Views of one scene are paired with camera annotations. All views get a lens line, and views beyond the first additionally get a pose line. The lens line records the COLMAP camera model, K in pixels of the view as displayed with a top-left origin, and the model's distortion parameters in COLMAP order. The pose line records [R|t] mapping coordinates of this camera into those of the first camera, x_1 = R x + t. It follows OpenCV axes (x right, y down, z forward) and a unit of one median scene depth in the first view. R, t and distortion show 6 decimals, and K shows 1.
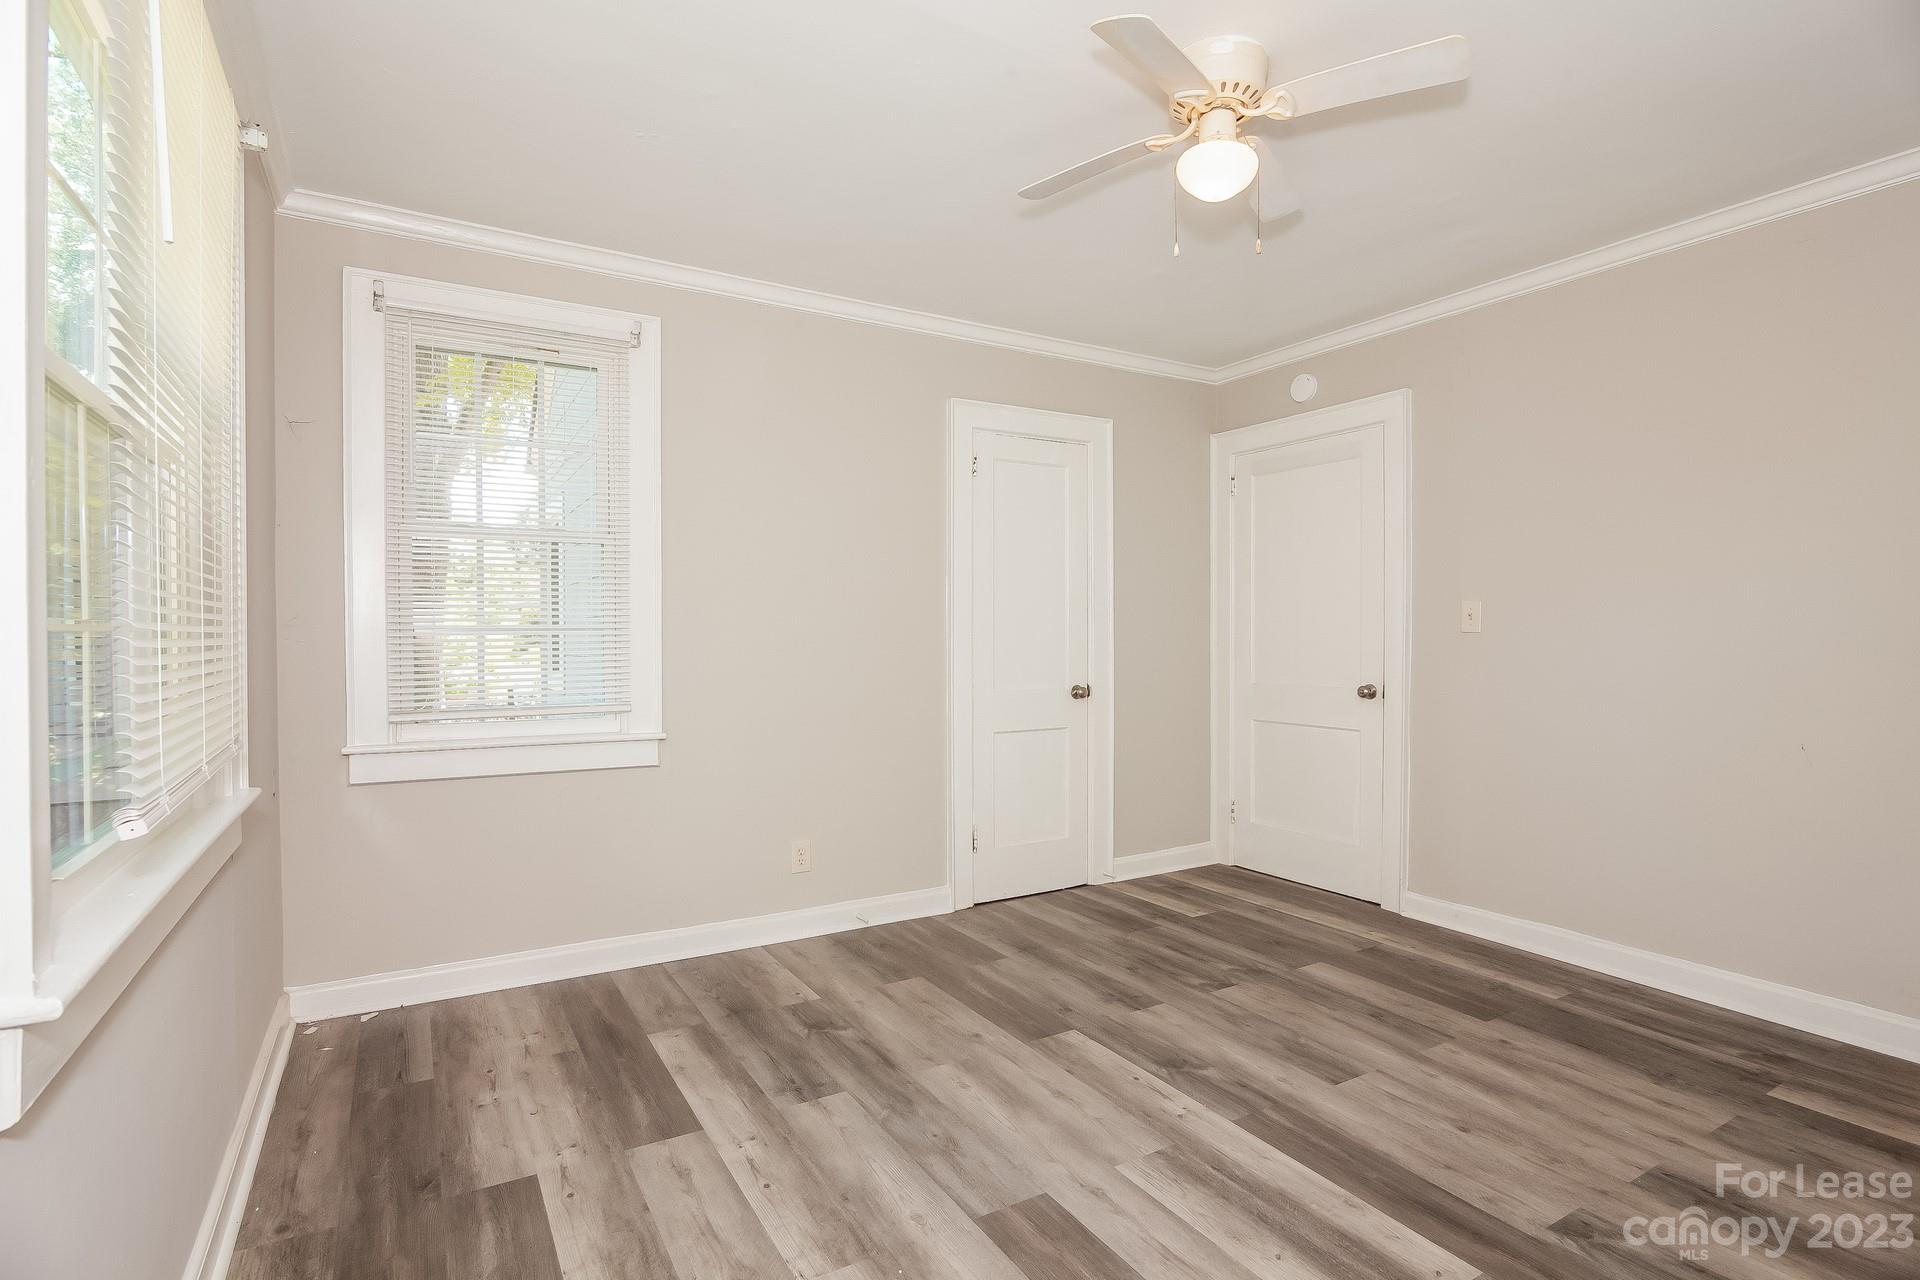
lens RADIAL K [[937.6, 0, 948.6], [0, 937.6, 655.4], [0, 0, 1]] dist [-0.010654, -0.000258]
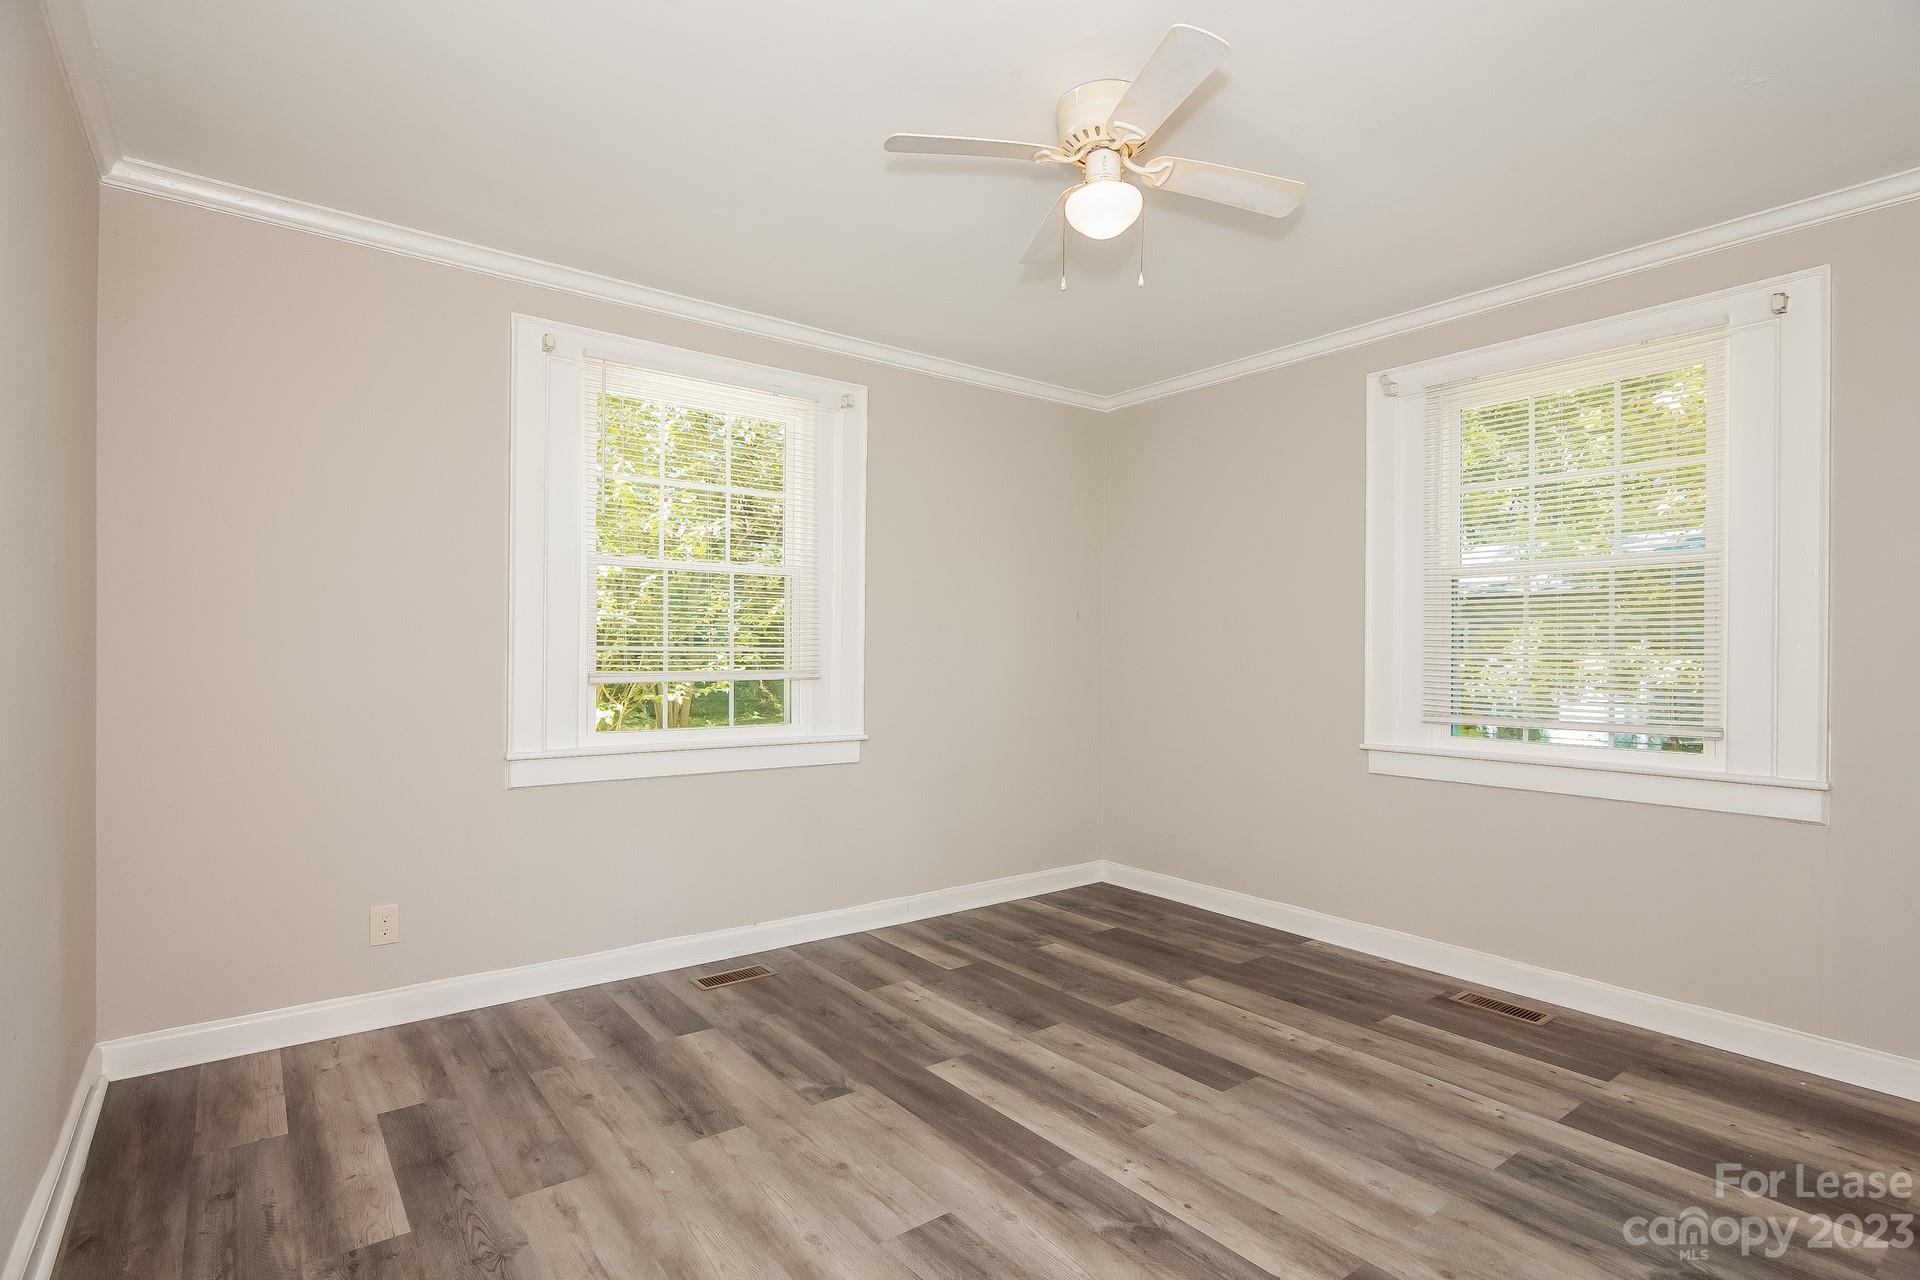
lens RADIAL K [[937.6, 0, 948.6], [0, 937.6, 655.4], [0, 0, 1]] dist [-0.010654, -0.000258]
pose [[-0.992689, -0.009197, -0.120352, 0.562235], [-0.012056, 0.999662, 0.023050, -0.044637], [0.120099, 0.024332, -0.992464, 1.953719]]
